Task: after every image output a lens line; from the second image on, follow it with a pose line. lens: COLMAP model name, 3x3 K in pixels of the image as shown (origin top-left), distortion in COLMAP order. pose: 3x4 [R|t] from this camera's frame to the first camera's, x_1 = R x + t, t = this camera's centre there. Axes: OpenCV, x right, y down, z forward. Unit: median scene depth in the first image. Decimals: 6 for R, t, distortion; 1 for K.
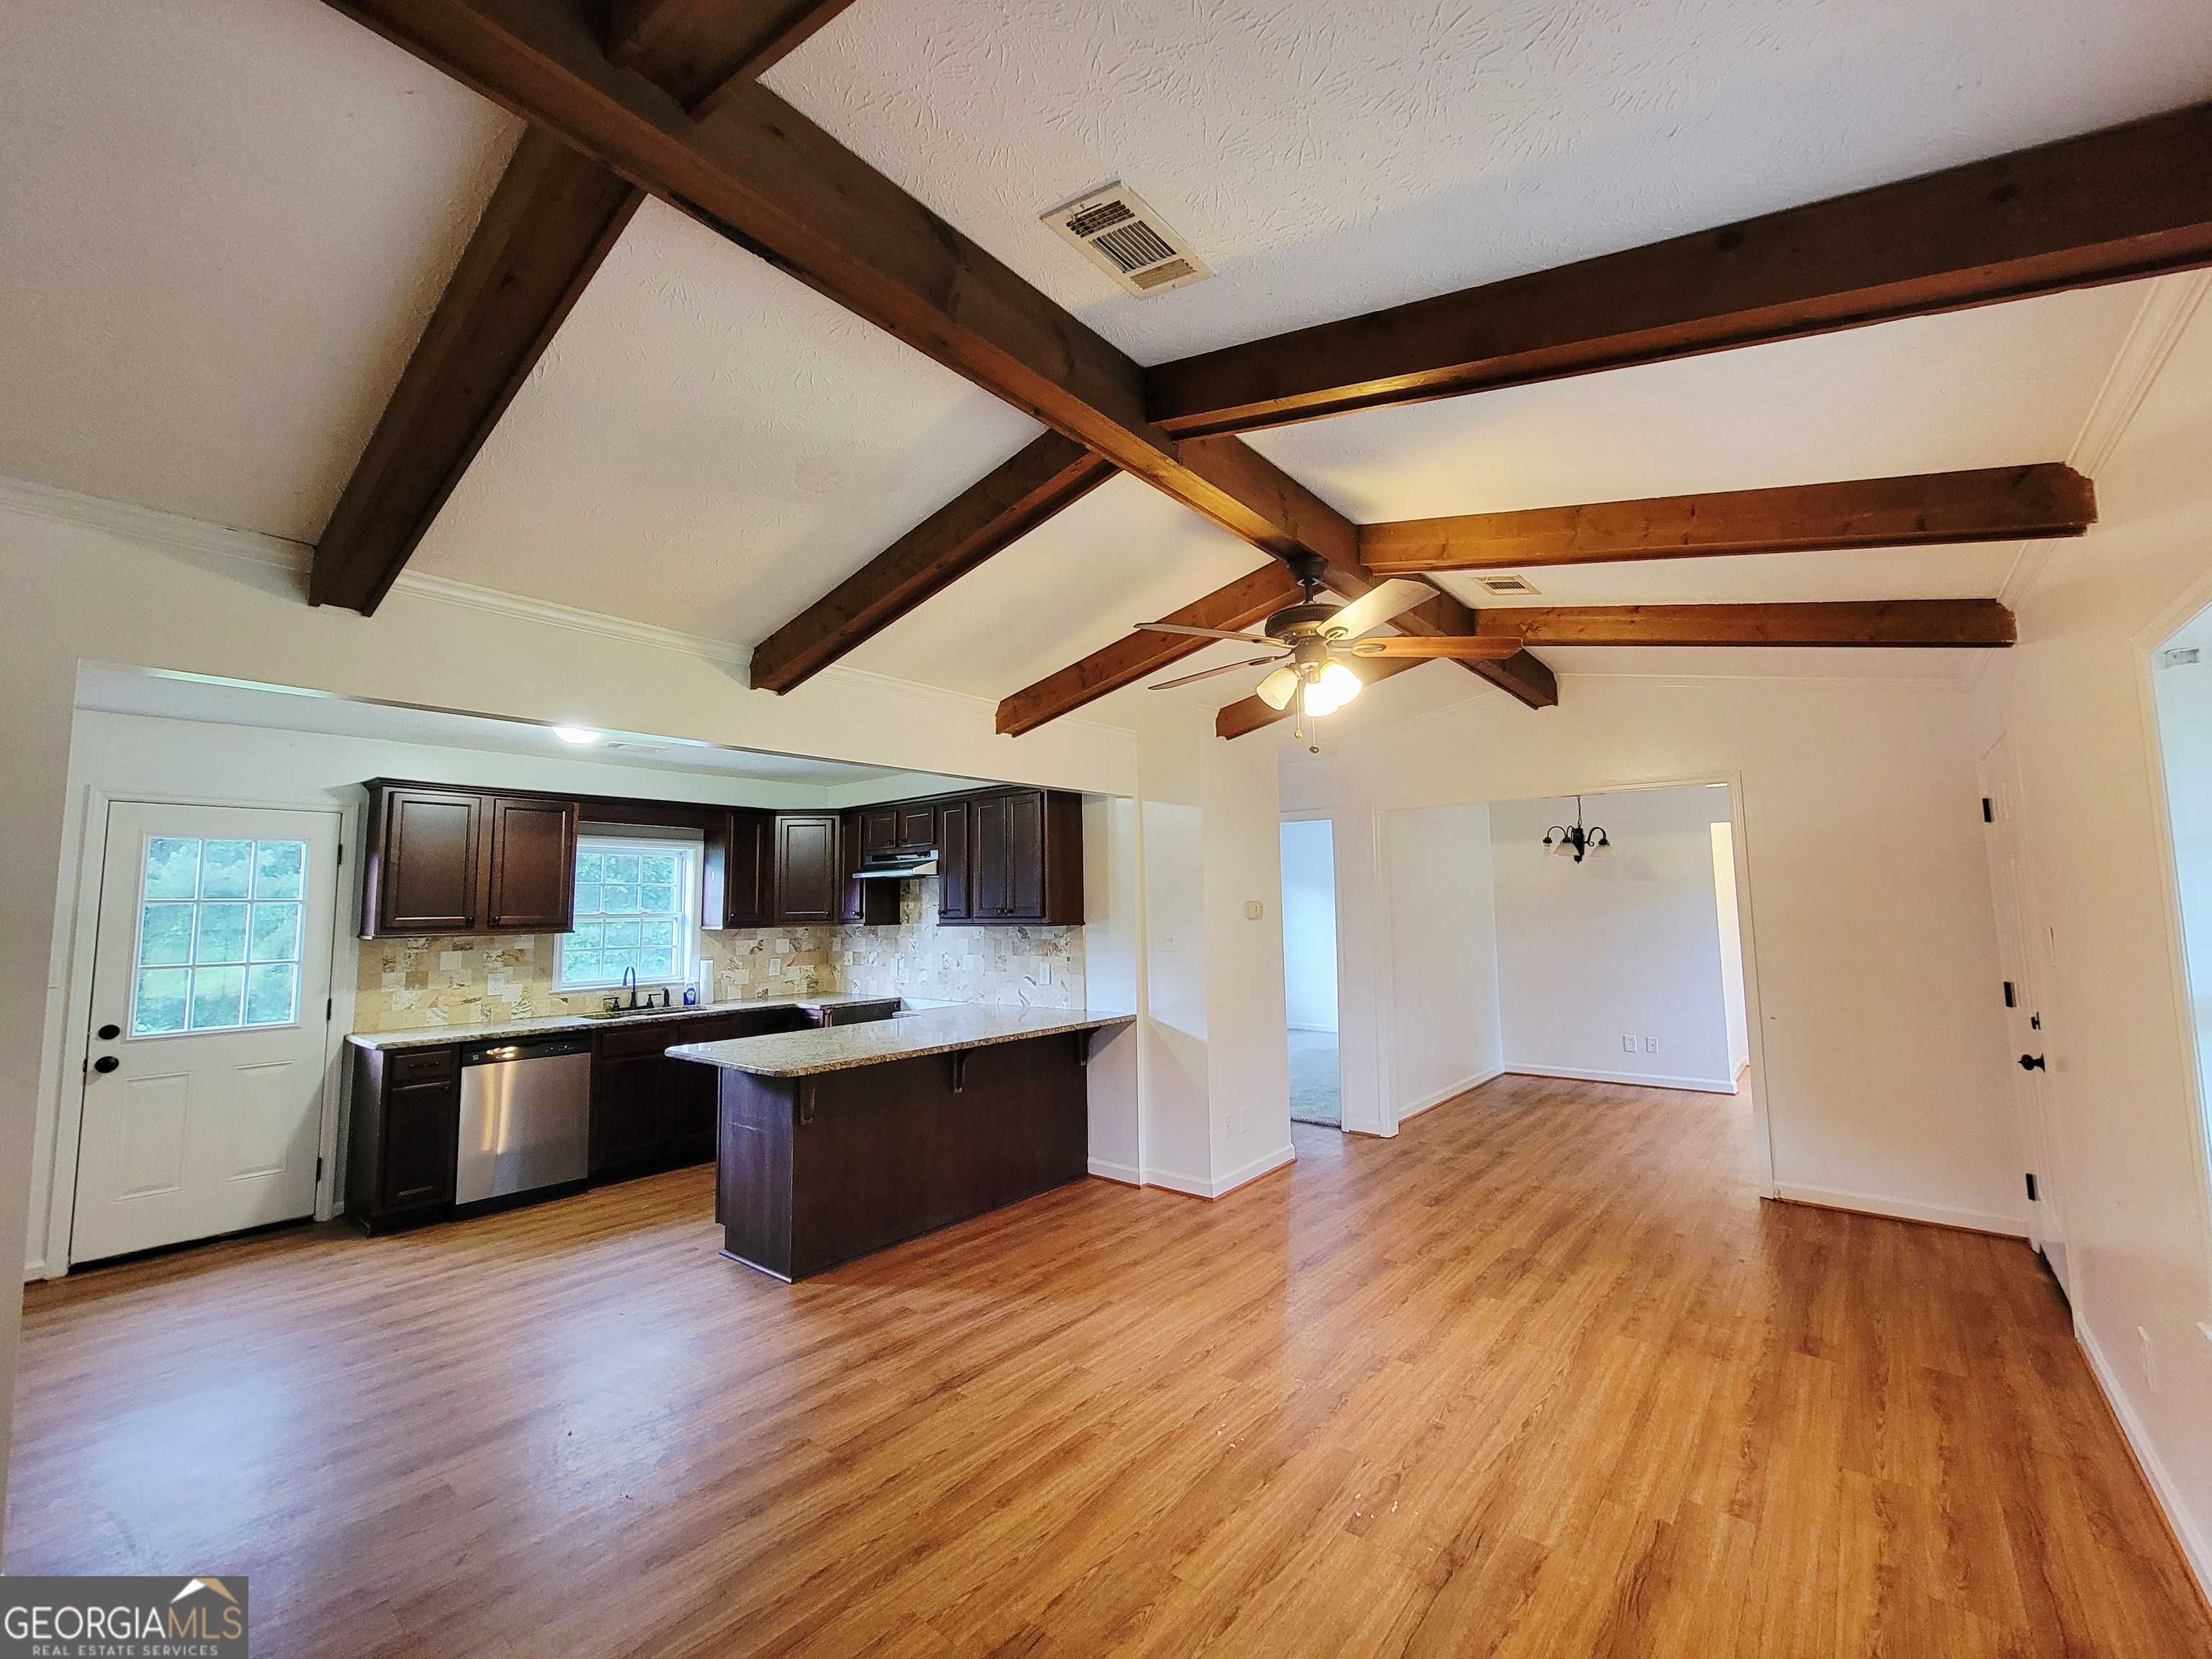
lens RADIAL K [[908.4, 0, 1111.4], [0, 908.4, 817.2], [0, 0, 1]] dist [-0.001851, 0.001562]
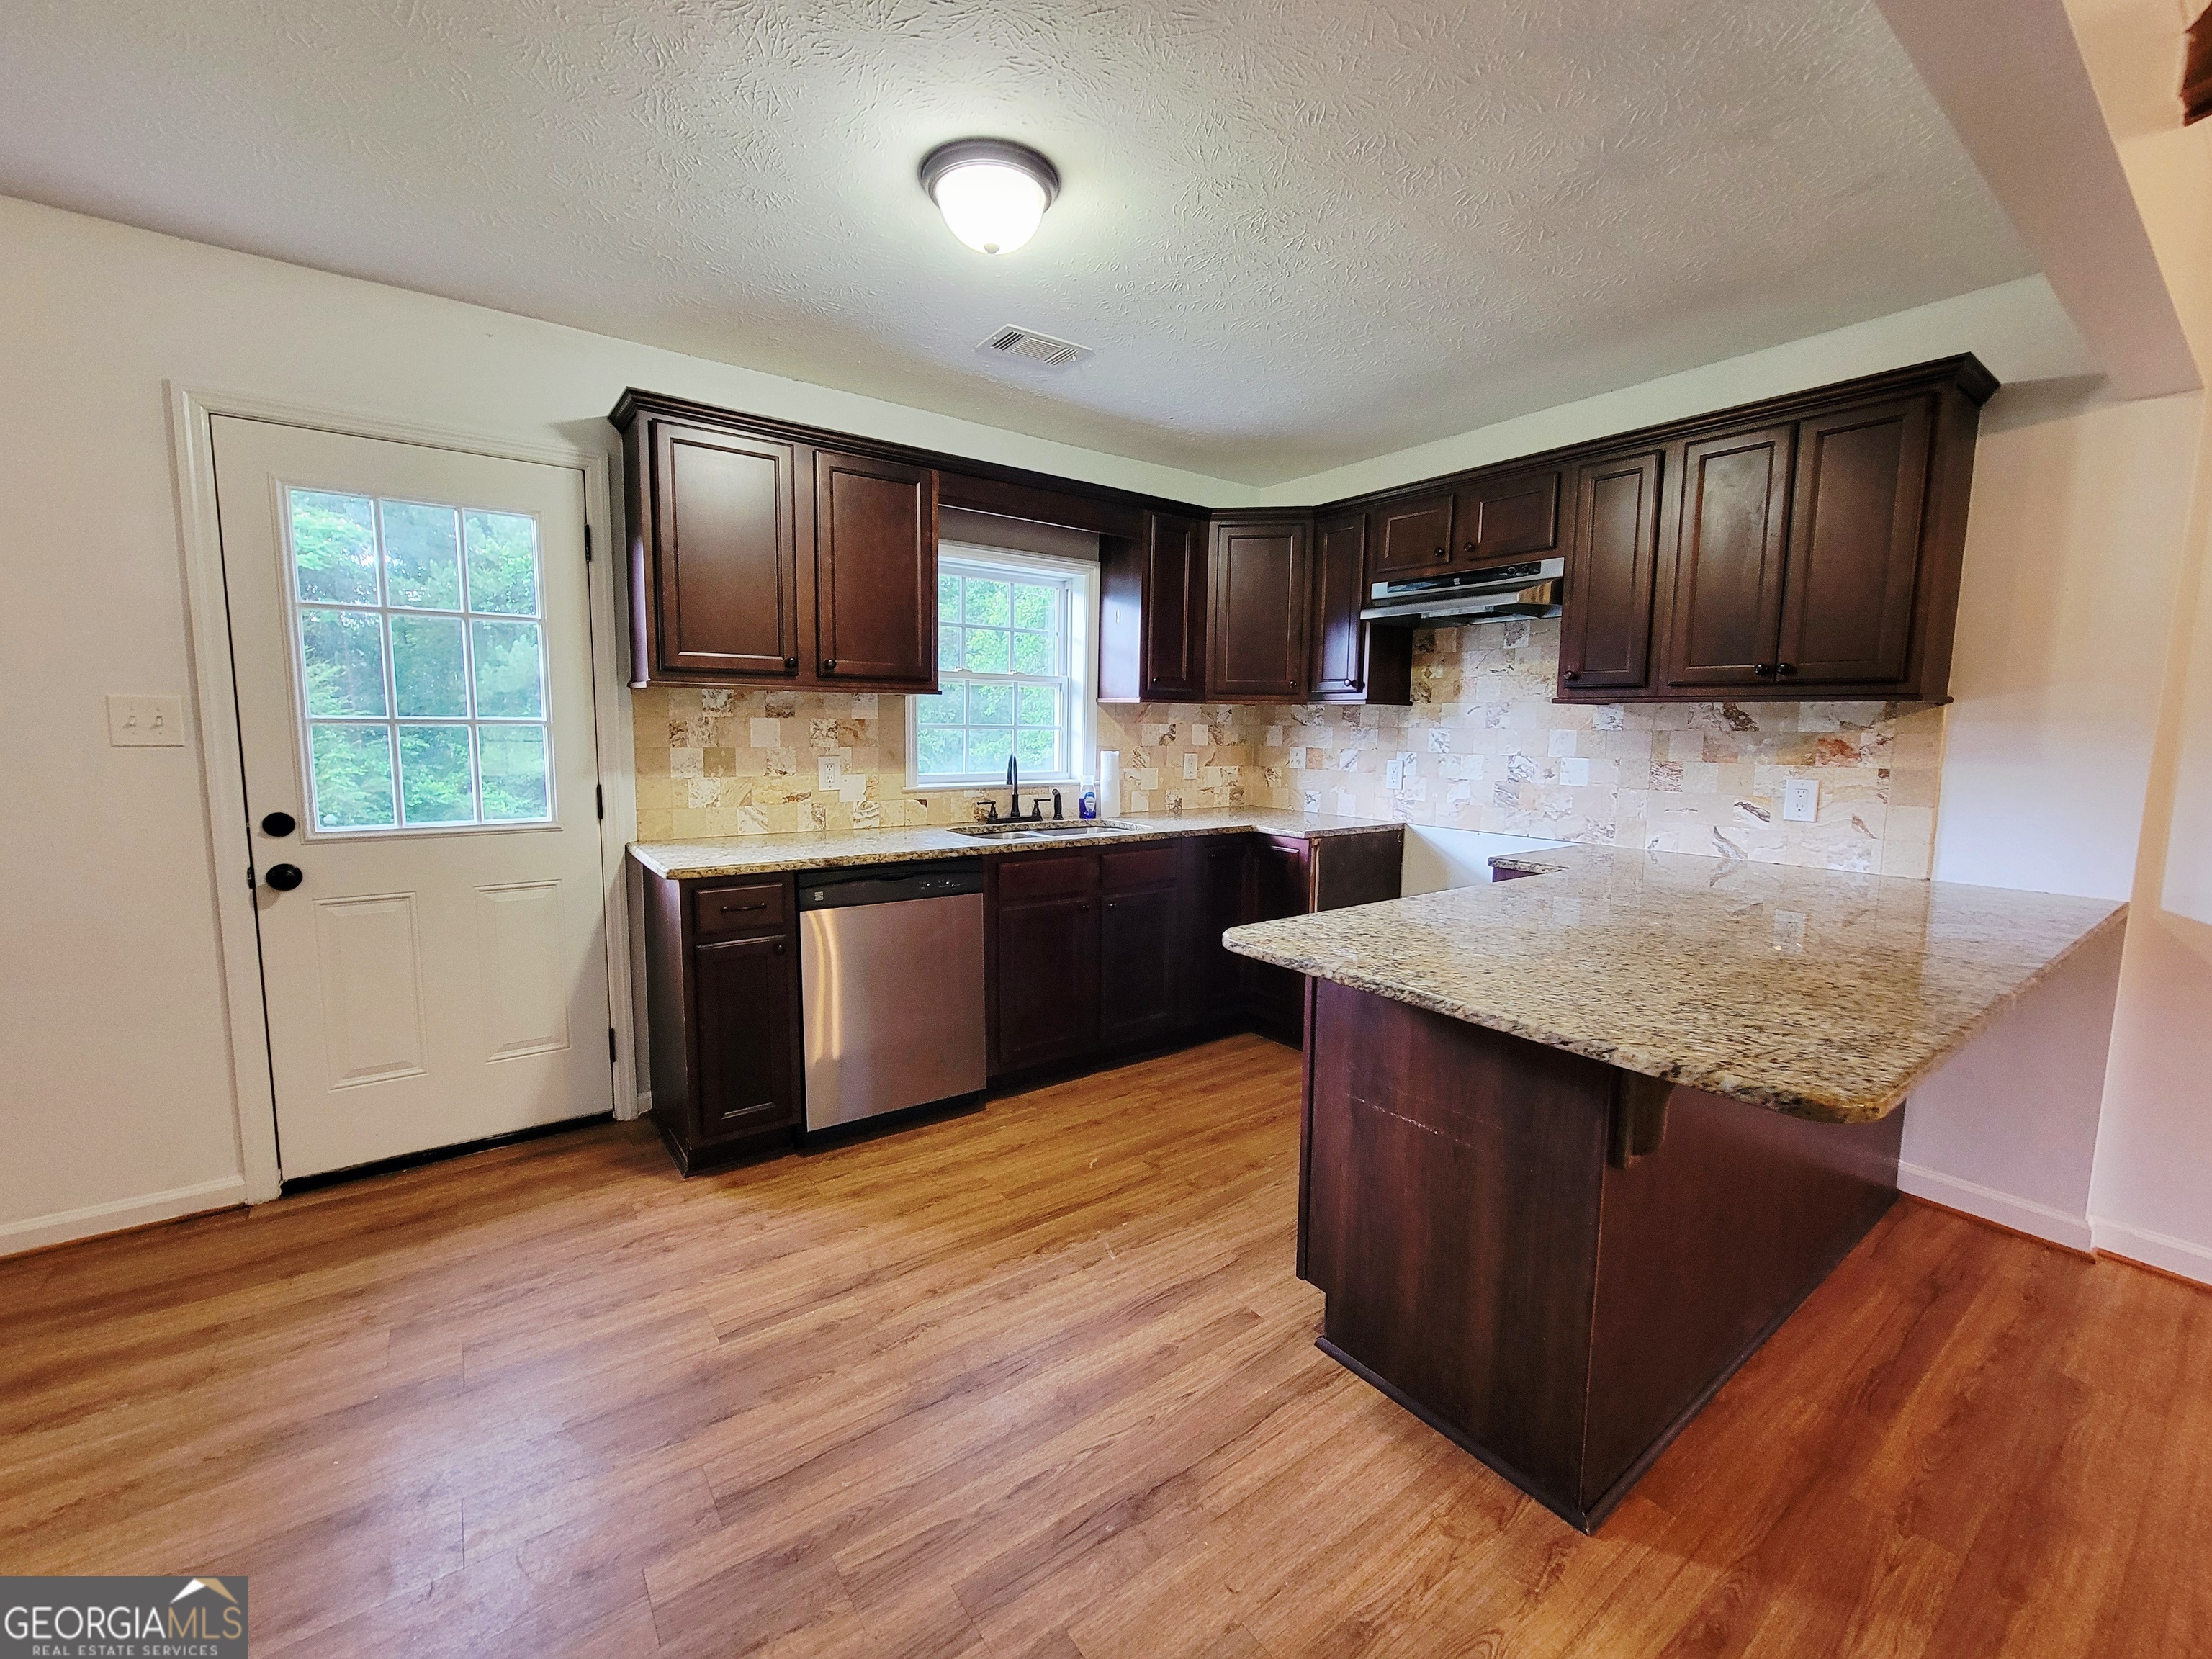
lens RADIAL K [[908.4, 0, 1111.4], [0, 908.4, 817.2], [0, 0, 1]] dist [-0.001851, 0.001562]
pose [[0.971067, 0.054885, -0.232416, -0.355069], [-0.006105, 0.978618, 0.205595, 0.086600], [0.238731, -0.198228, 0.950638, 0.461414]]
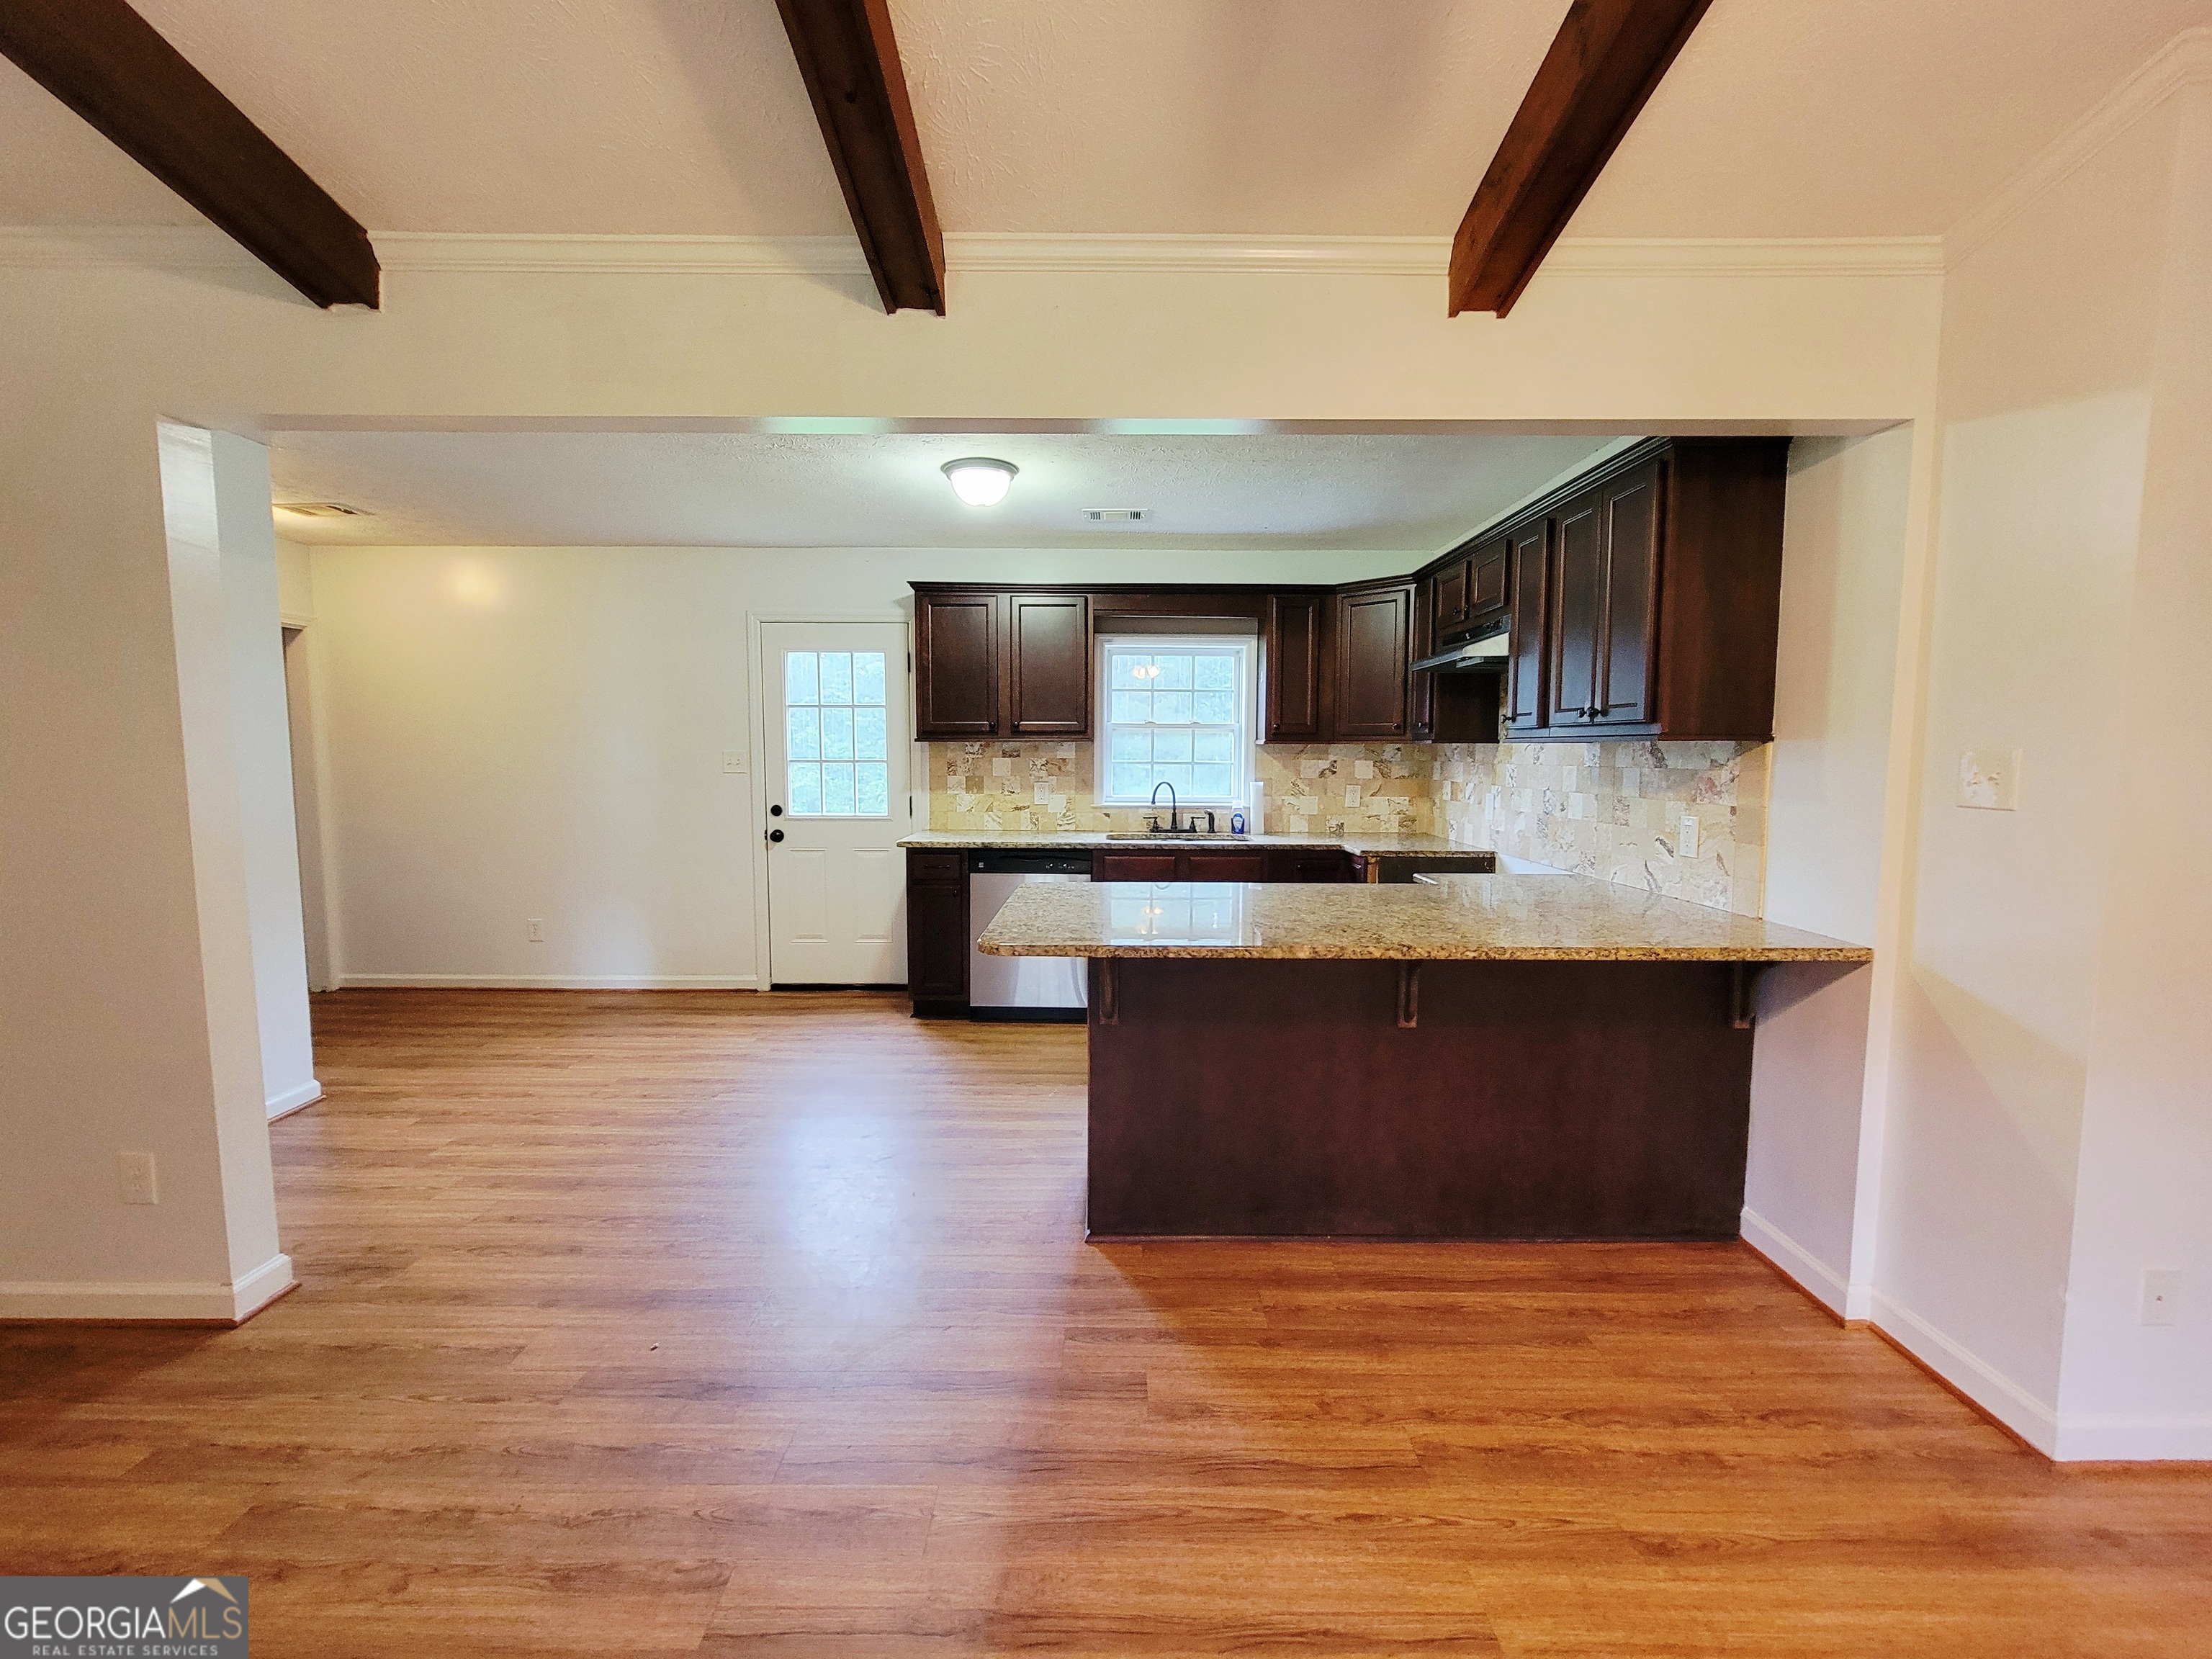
lens RADIAL K [[908.4, 0, 1111.4], [0, 908.4, 817.2], [0, 0, 1]] dist [-0.001851, 0.001562]
pose [[0.640377, 0.078131, -0.764076, 0.118626], [0.061593, 0.986385, 0.152485, 0.068326], [0.765587, -0.144710, 0.626846, 0.464151]]
